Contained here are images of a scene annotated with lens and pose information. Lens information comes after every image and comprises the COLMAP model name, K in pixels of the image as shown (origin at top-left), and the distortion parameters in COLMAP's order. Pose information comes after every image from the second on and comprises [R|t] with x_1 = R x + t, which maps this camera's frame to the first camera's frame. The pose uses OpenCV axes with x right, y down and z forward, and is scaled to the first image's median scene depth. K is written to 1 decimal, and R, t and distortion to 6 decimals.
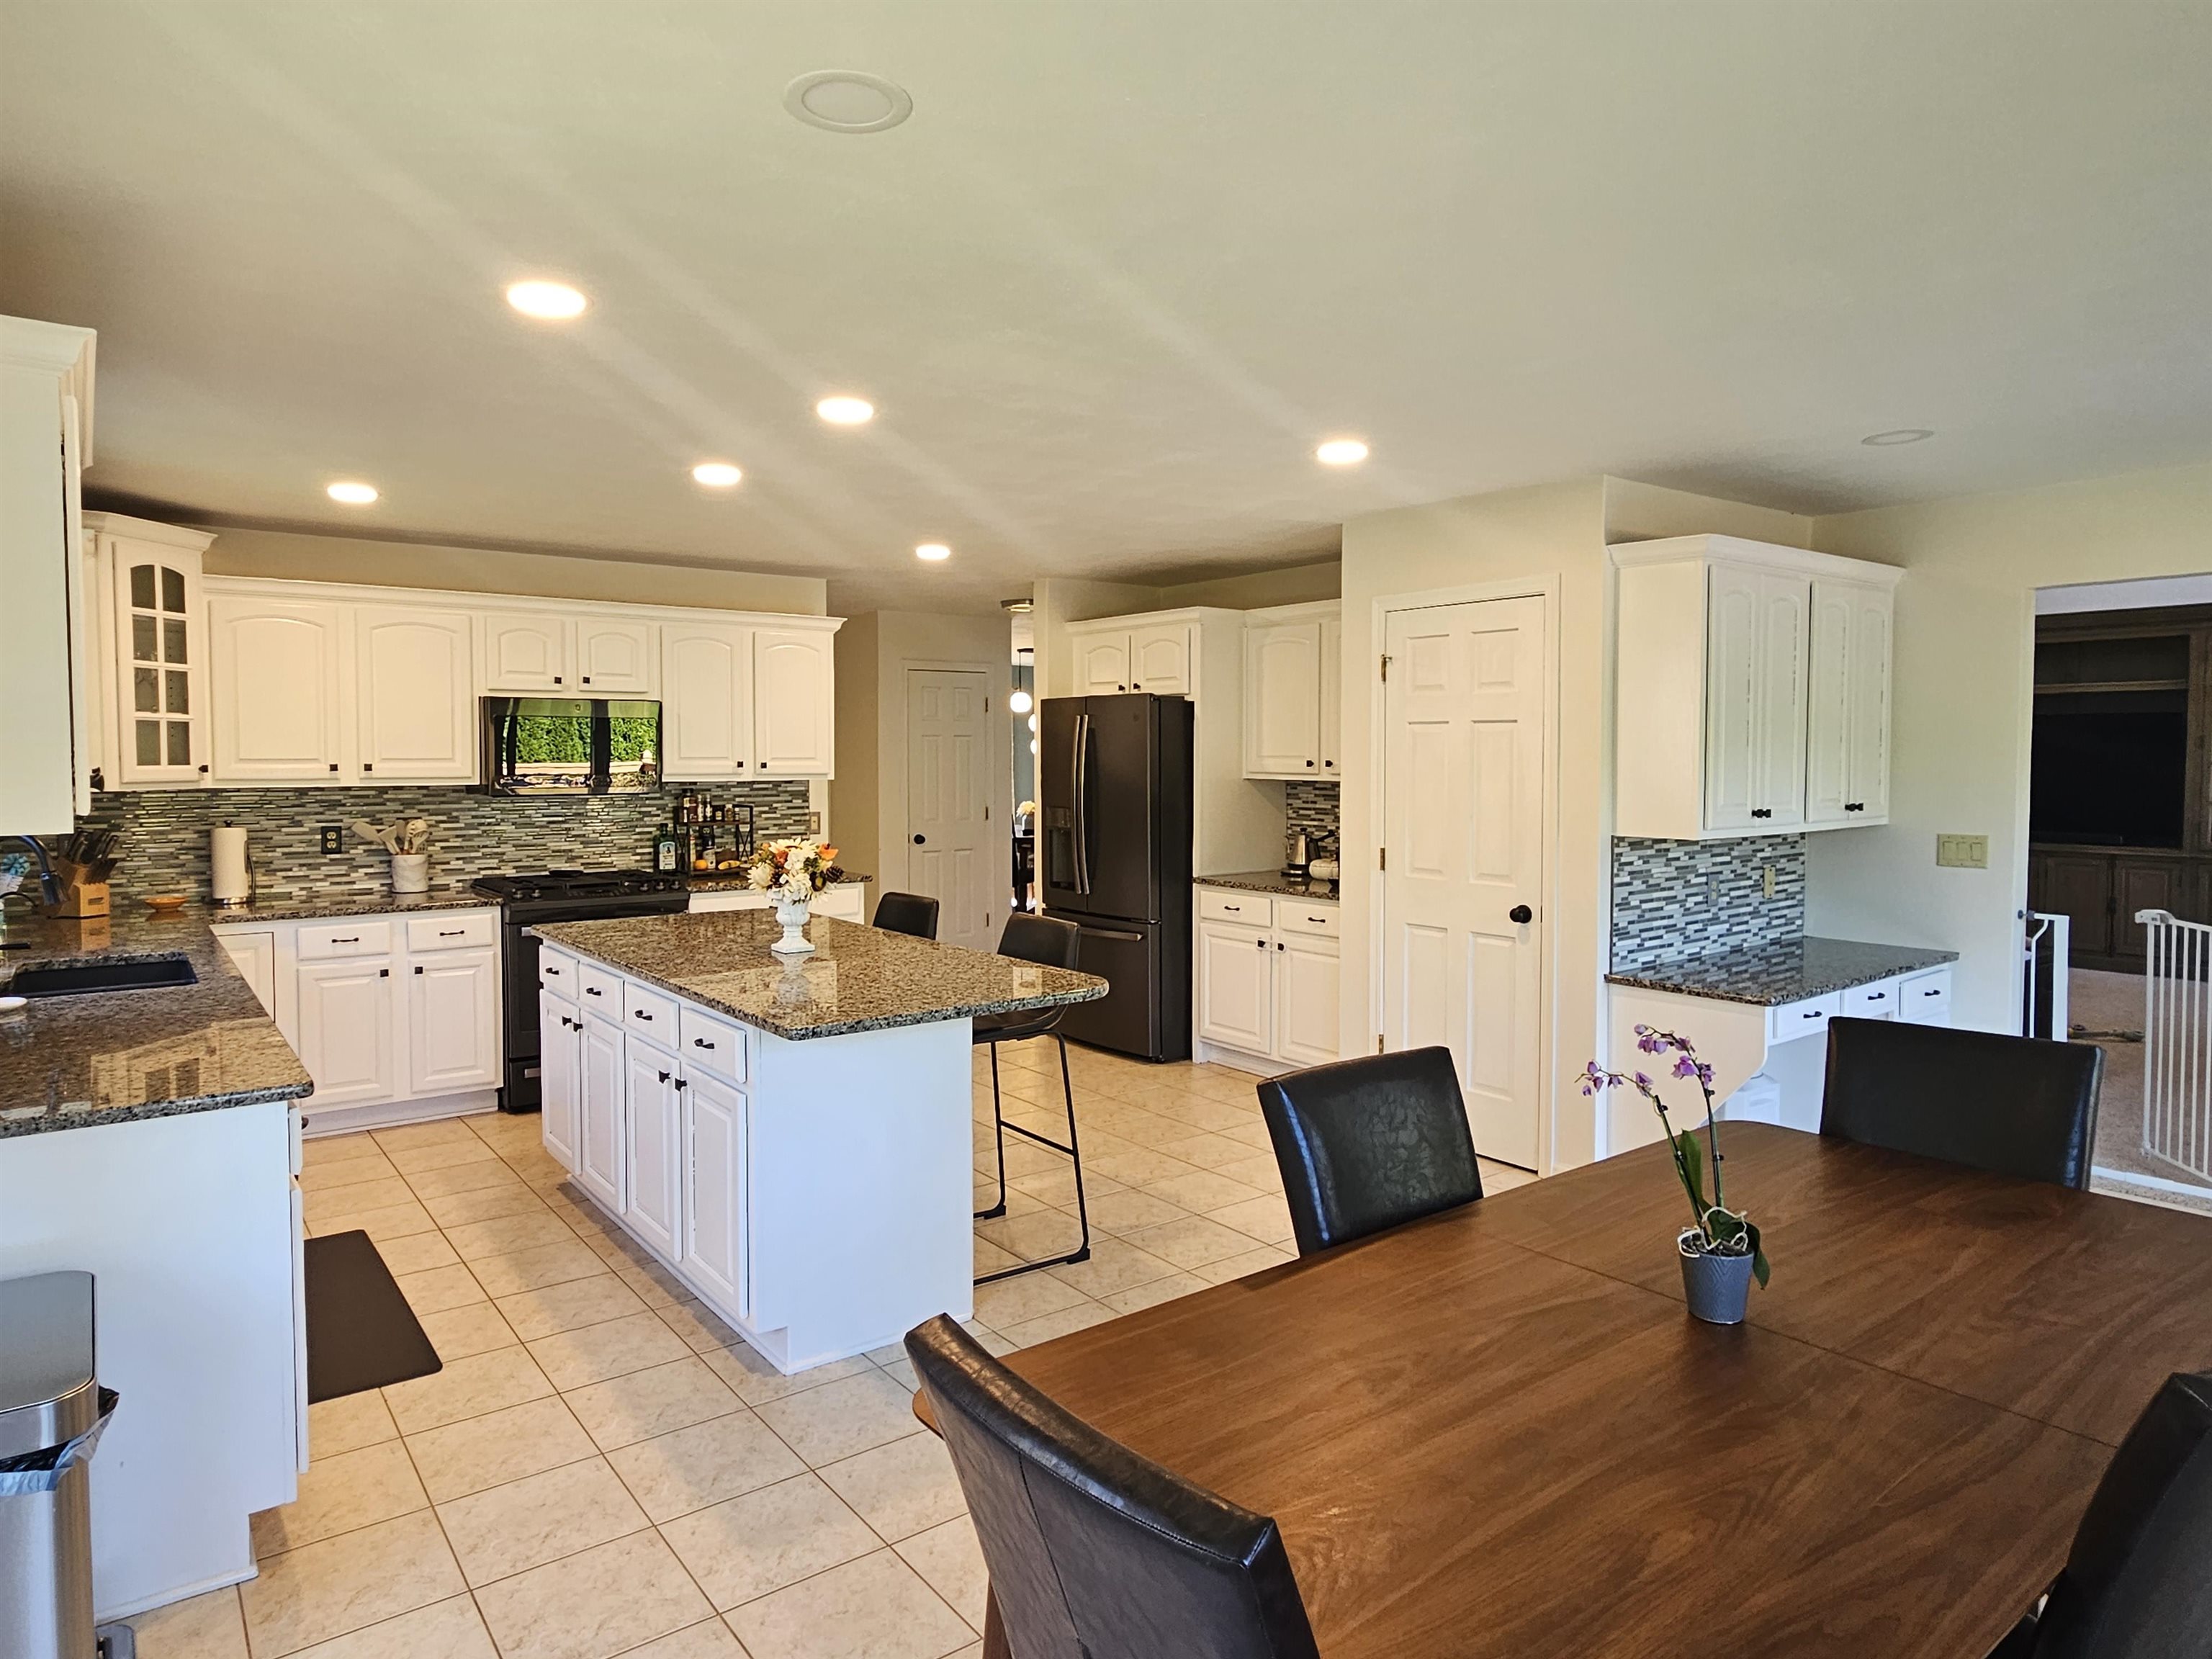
lens RADIAL K [[1303.3, 0, 1104.0], [0, 1303.3, 817.5], [0, 0, 1]] dist [-0.001225, -0.000277]
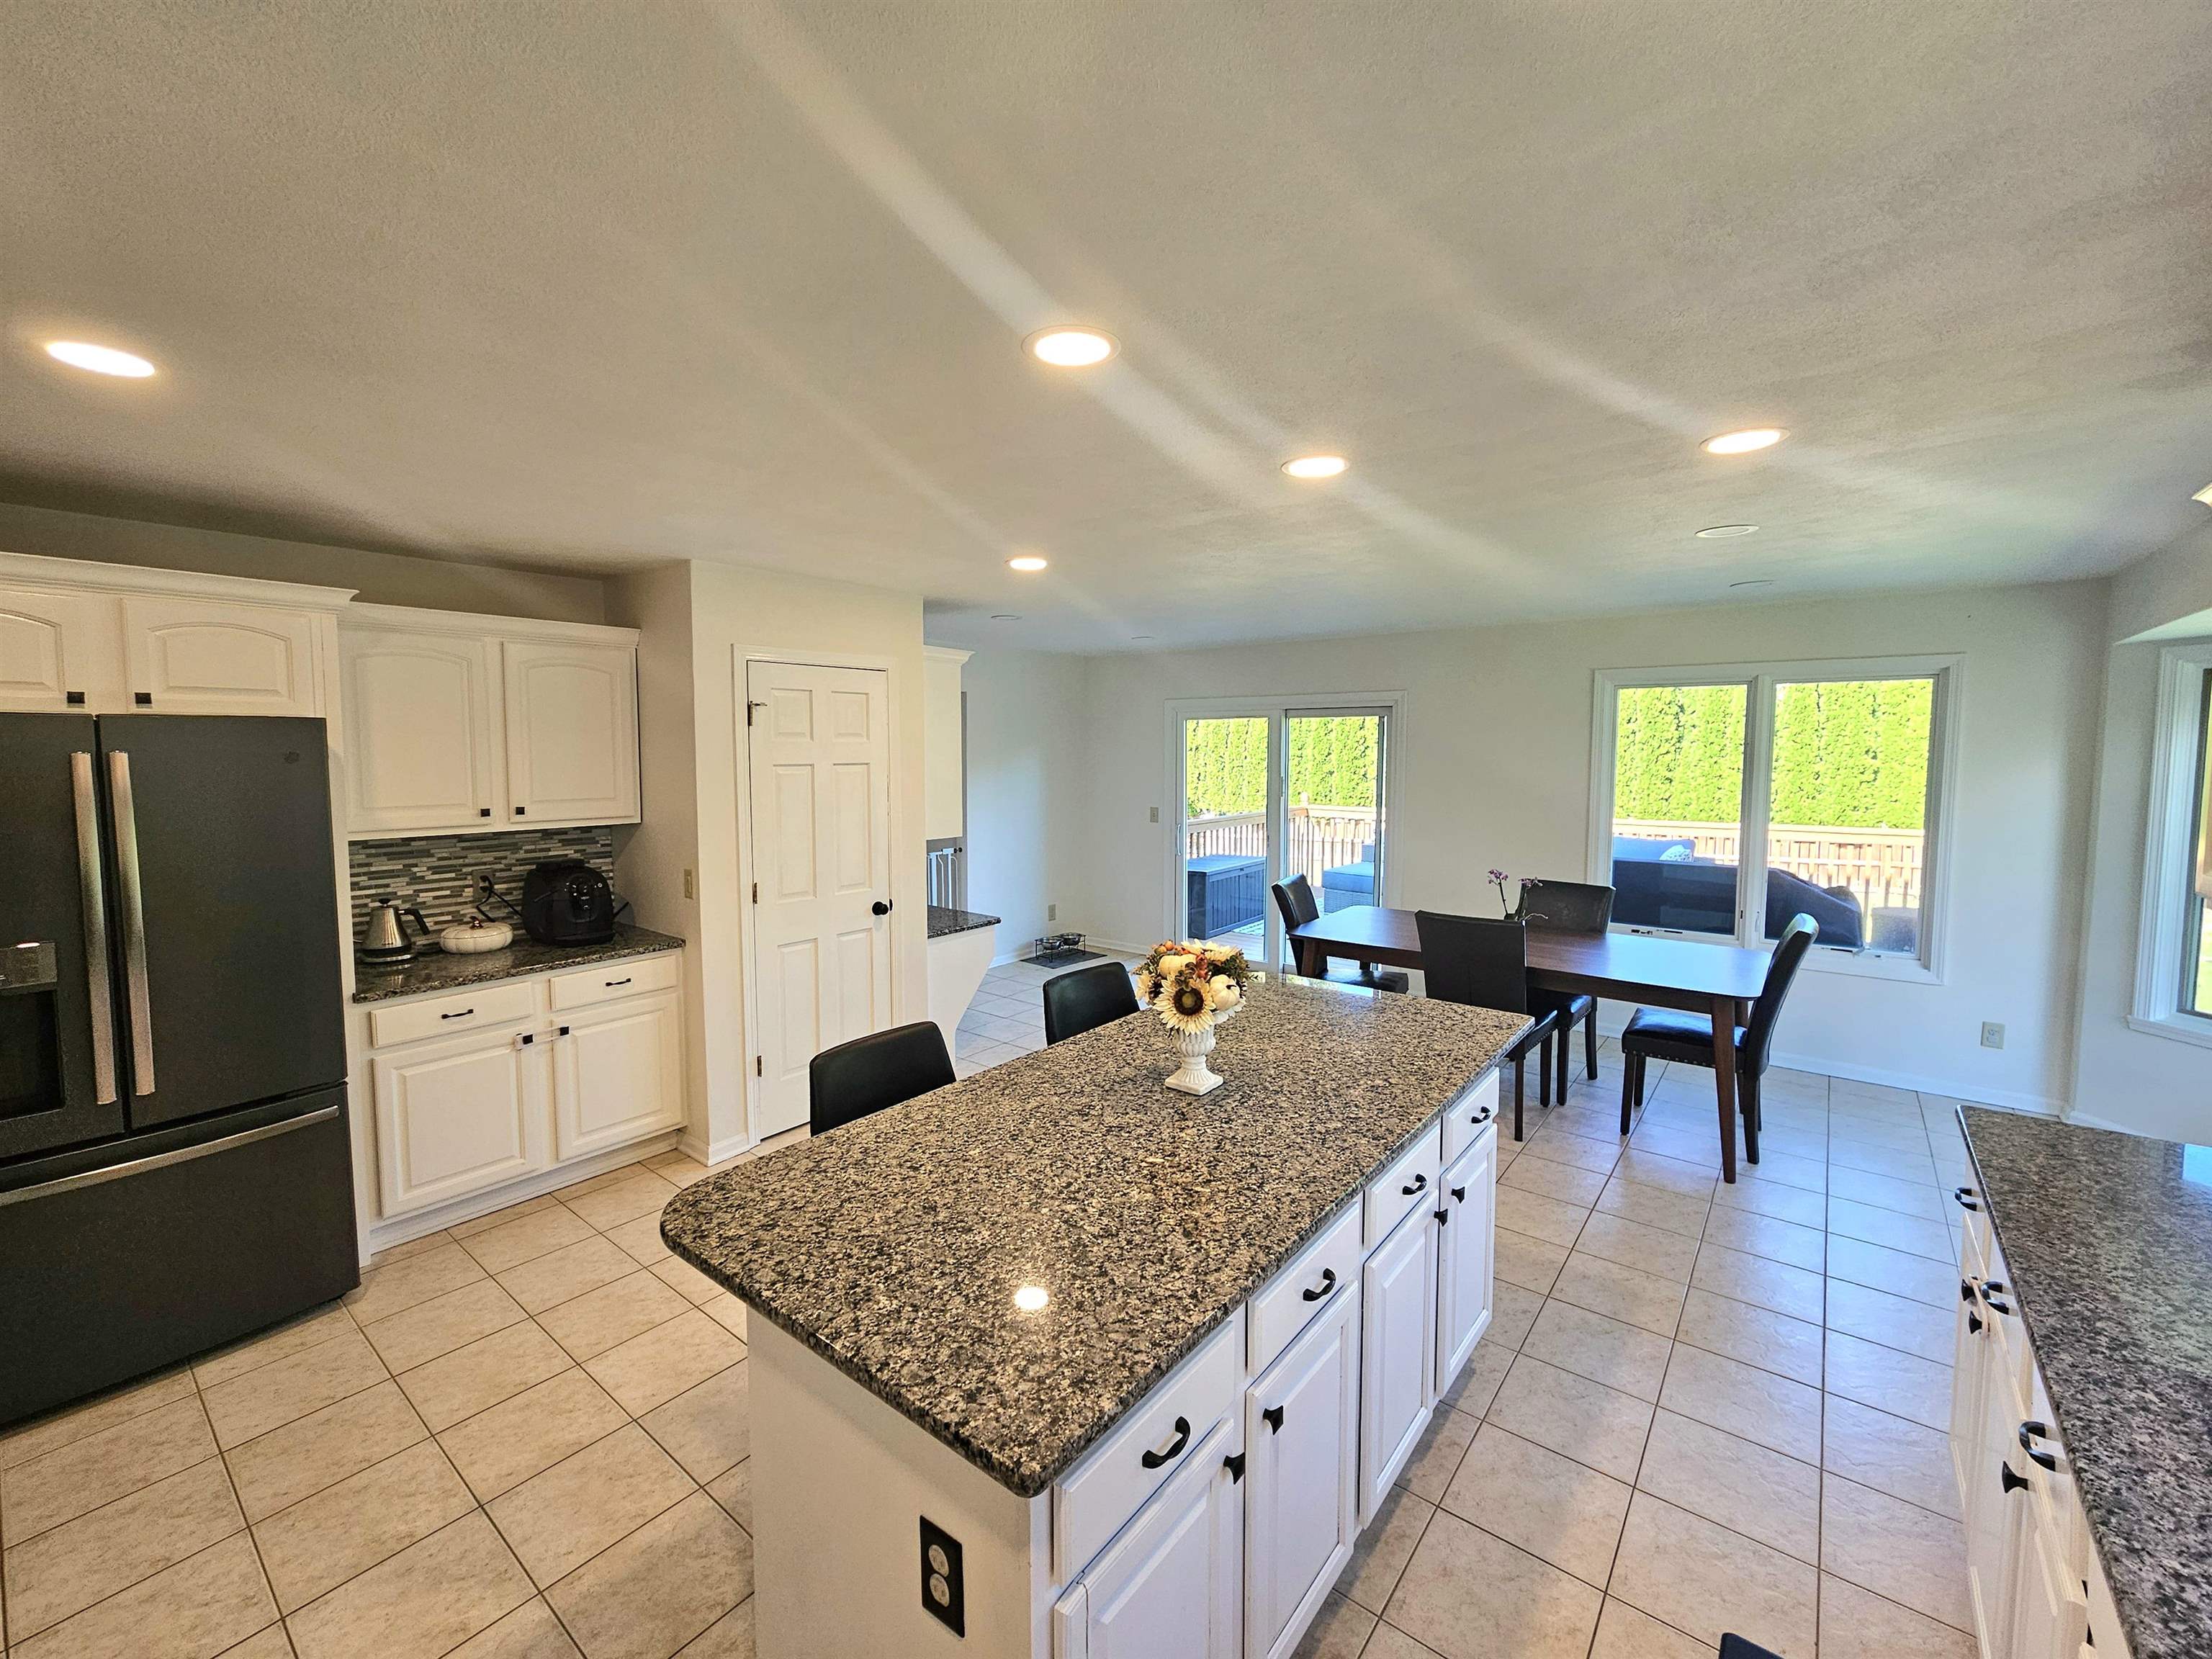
lens RADIAL K [[904.6, 0, 1095.9], [0, 904.6, 822.4], [0, 0, 1]] dist [-0.000319, -0.000148]
pose [[-0.230734, -0.081154, 0.969627, -0.461288], [0.050876, 0.994146, 0.095312, -0.067244], [-0.971686, 0.071323, -0.225255, 0.730946]]
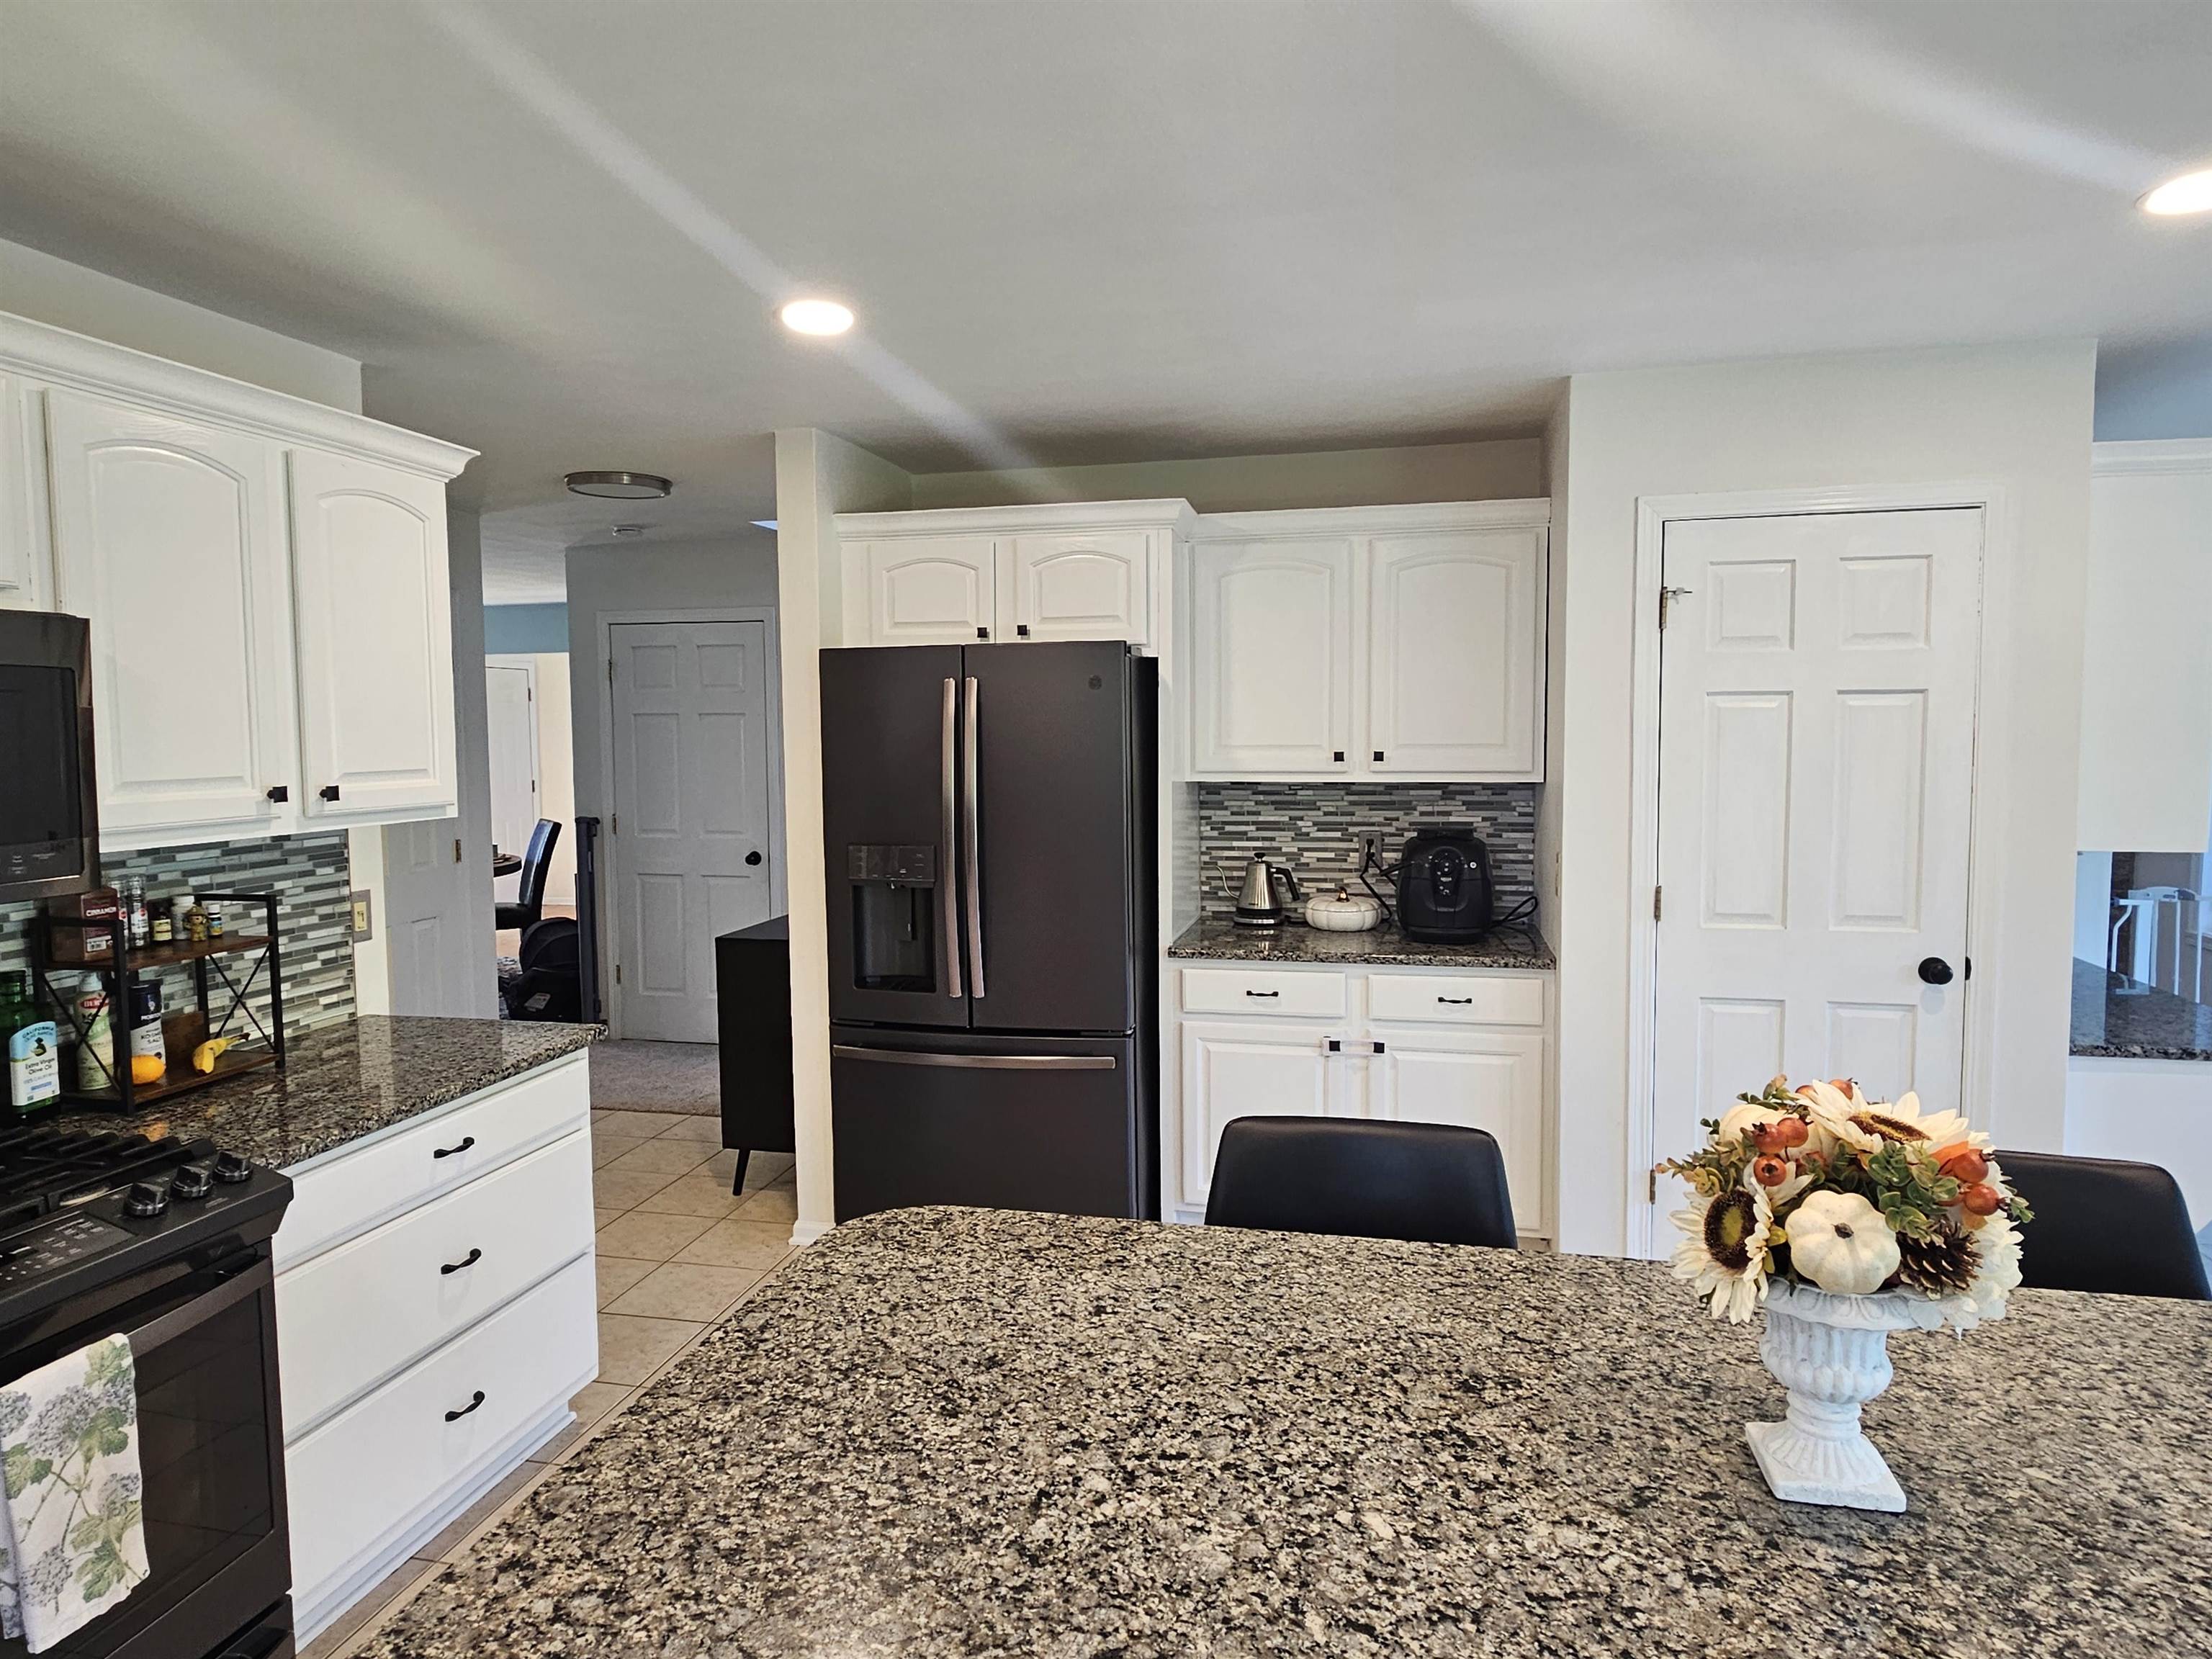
lens RADIAL K [[1303.3, 0, 1104.0], [0, 1303.3, 817.5], [0, 0, 1]] dist [-0.001225, -0.000277]
pose [[0.773082, -0.054172, 0.631988, -0.334838], [0.043203, 0.998530, 0.032741, -0.036047], [-0.632833, 0.001992, 0.774286, 0.549758]]
